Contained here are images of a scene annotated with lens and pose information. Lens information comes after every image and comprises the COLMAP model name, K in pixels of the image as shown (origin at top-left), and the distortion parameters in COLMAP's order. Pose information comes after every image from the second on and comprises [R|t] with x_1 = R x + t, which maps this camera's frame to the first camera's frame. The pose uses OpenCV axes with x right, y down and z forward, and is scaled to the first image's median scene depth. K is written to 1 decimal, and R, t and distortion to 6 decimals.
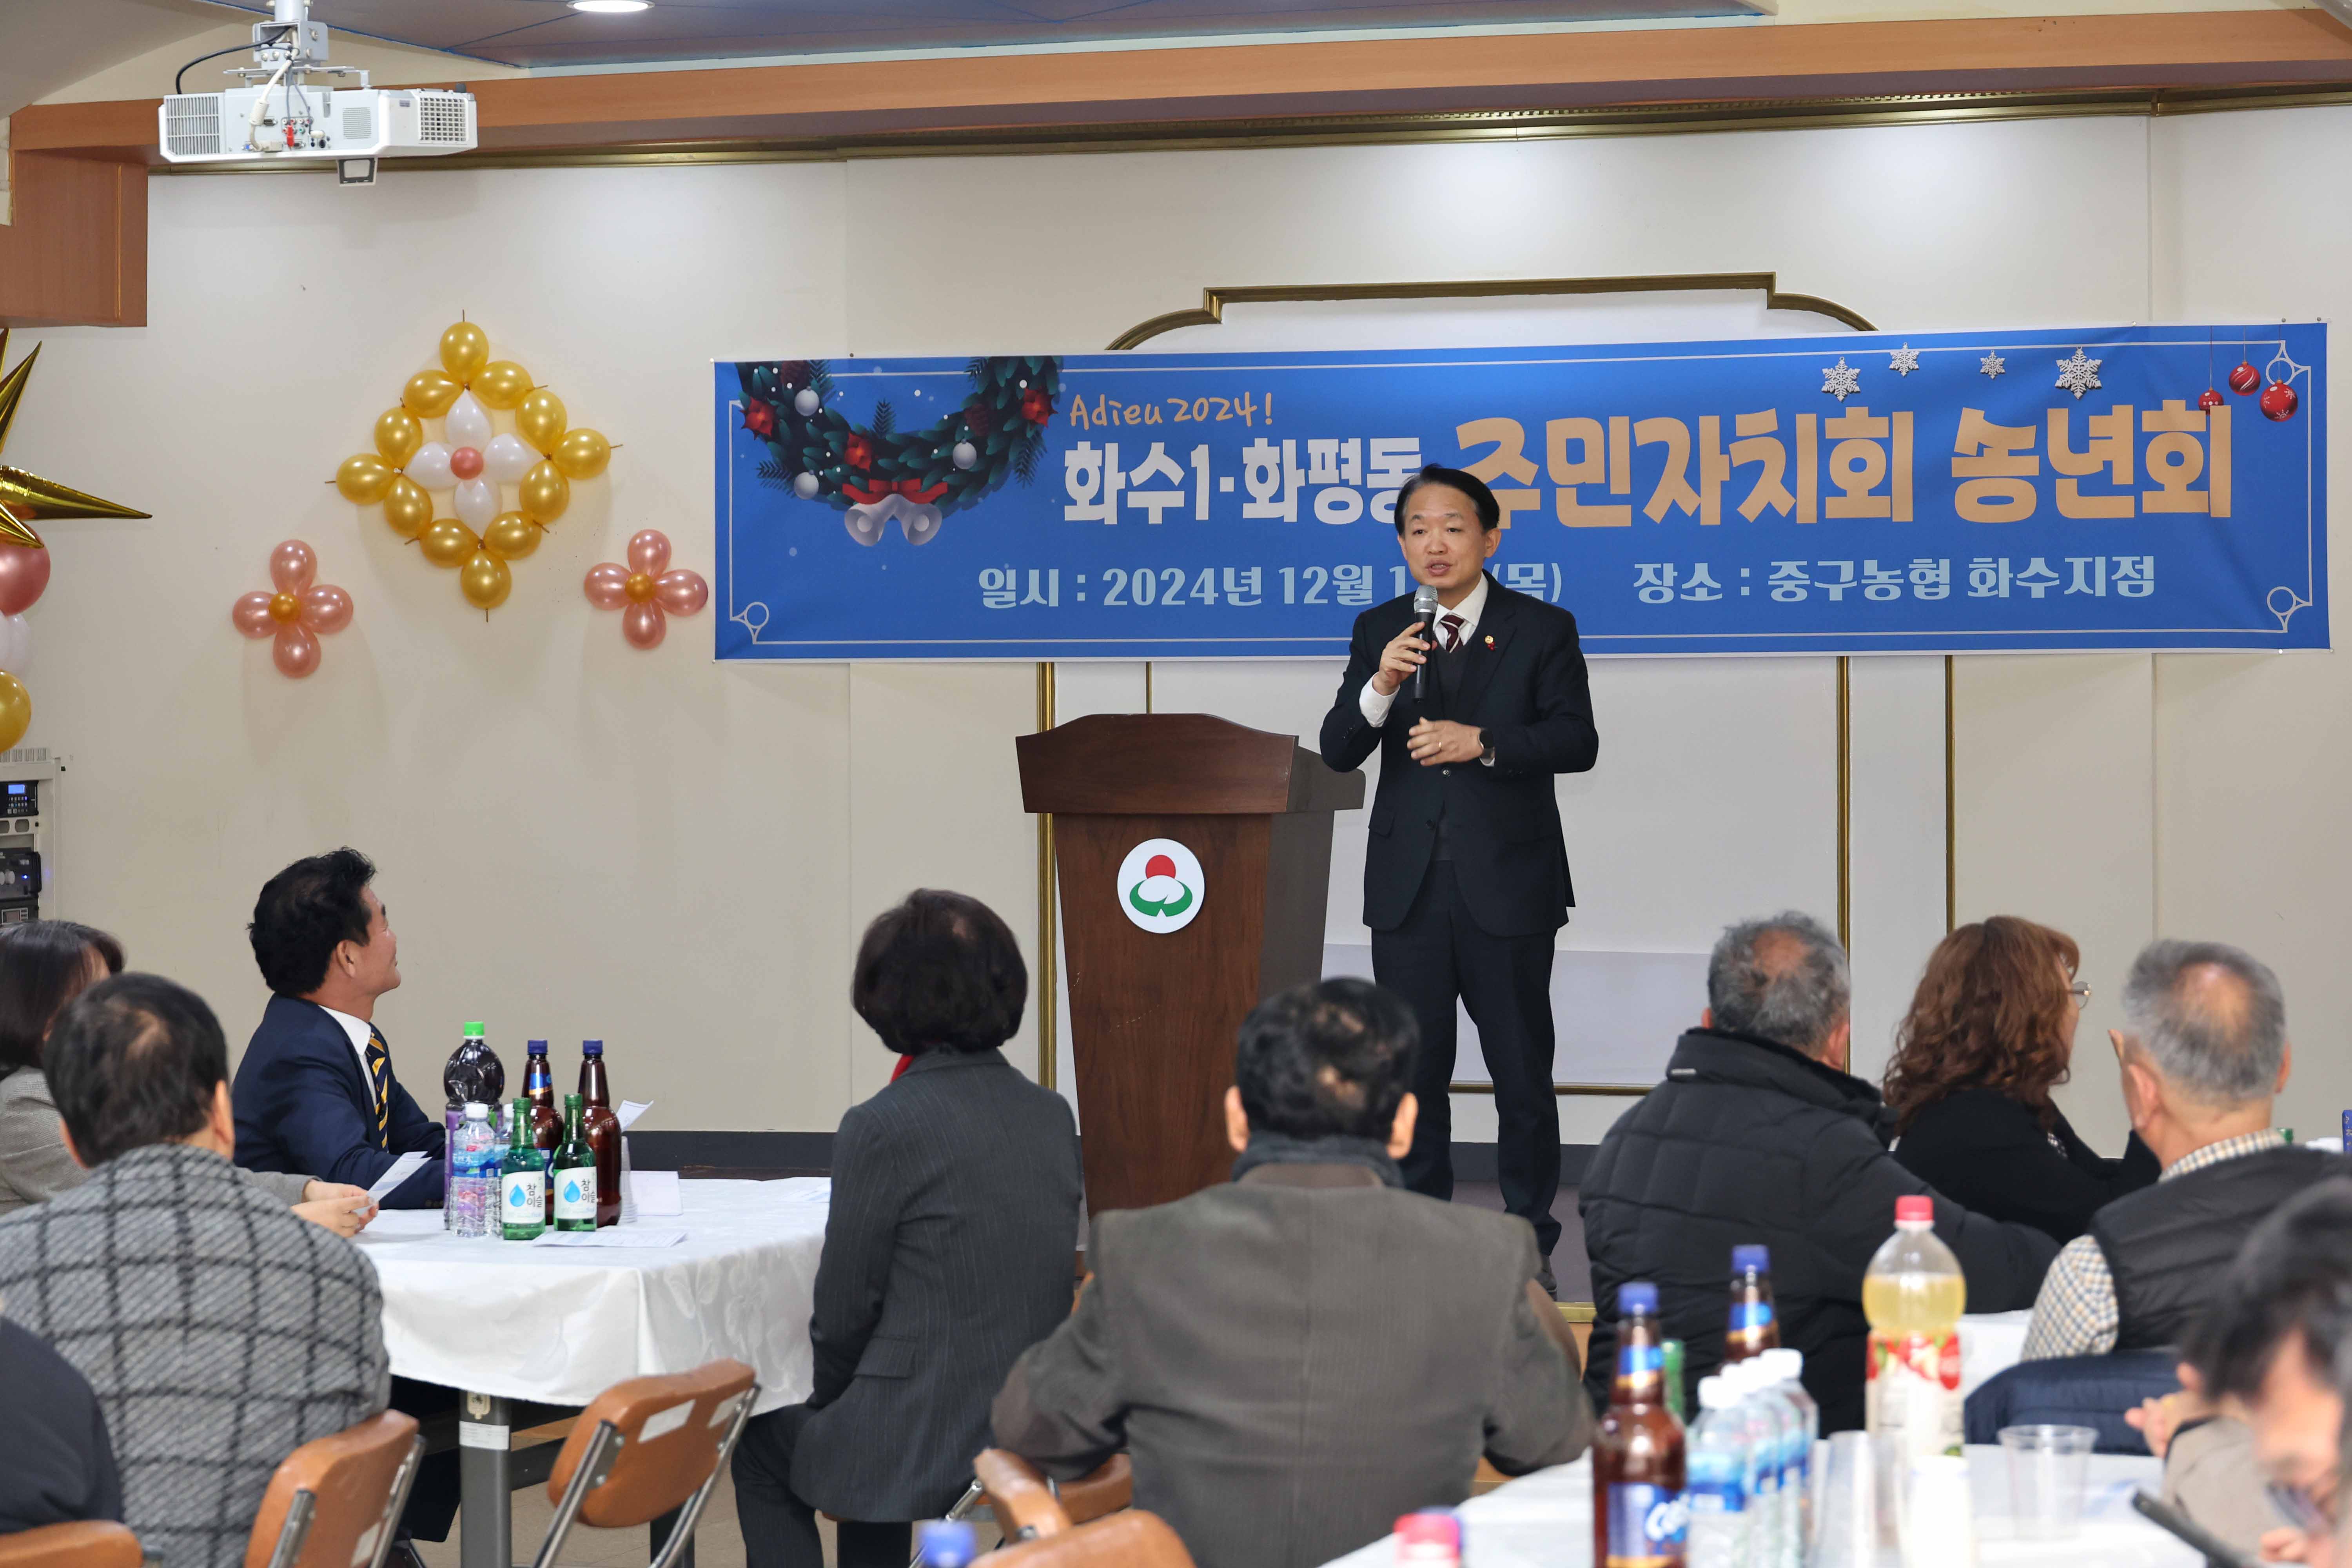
lens RADIAL K [[6554.1, 0, 1176.0], [0, 6554.1, 784.0], [0, 0, 1]] dist [-0.038260, -0.666366]
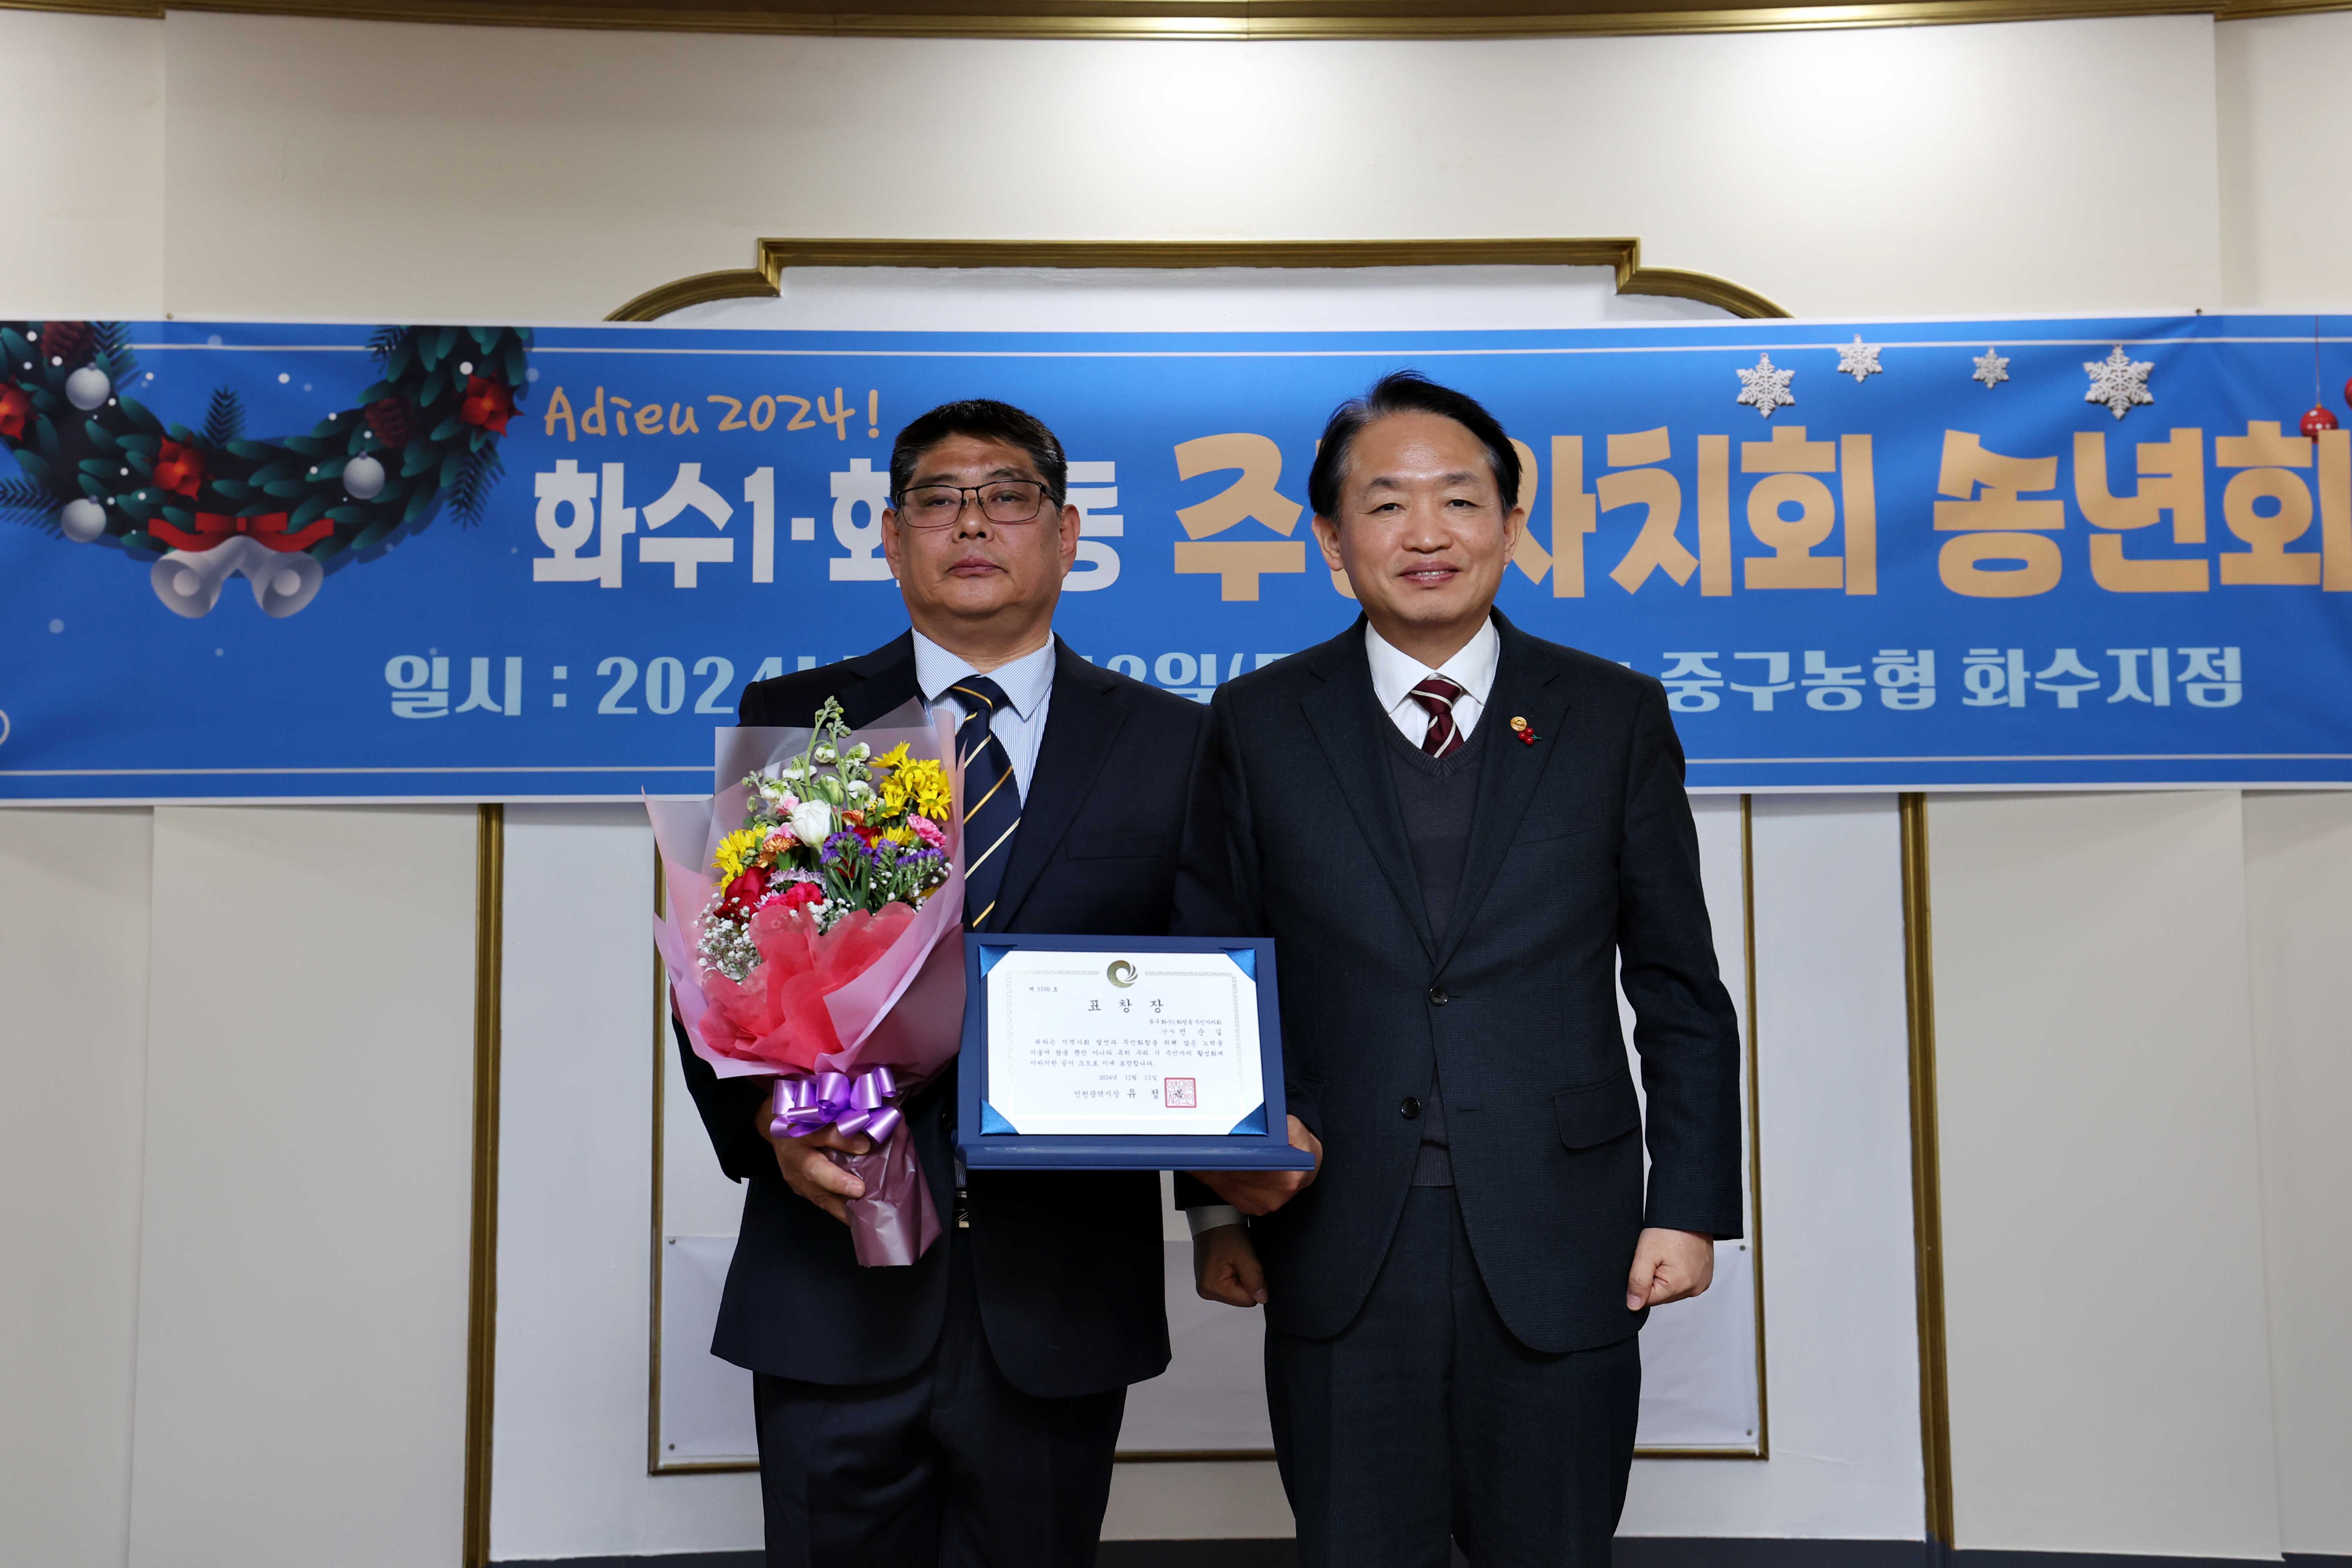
lens RADIAL K [[2530.2, 0, 1181.8], [0, 2530.2, 706.0], [0, 0, 1]] dist [0.031753, 0.115478]
pose [[0.933332, 0.023706, 0.358230, -0.046752], [0.008265, 0.996134, -0.087454, -0.006042], [-0.358919, 0.084584, 0.929528, 0.756872]]
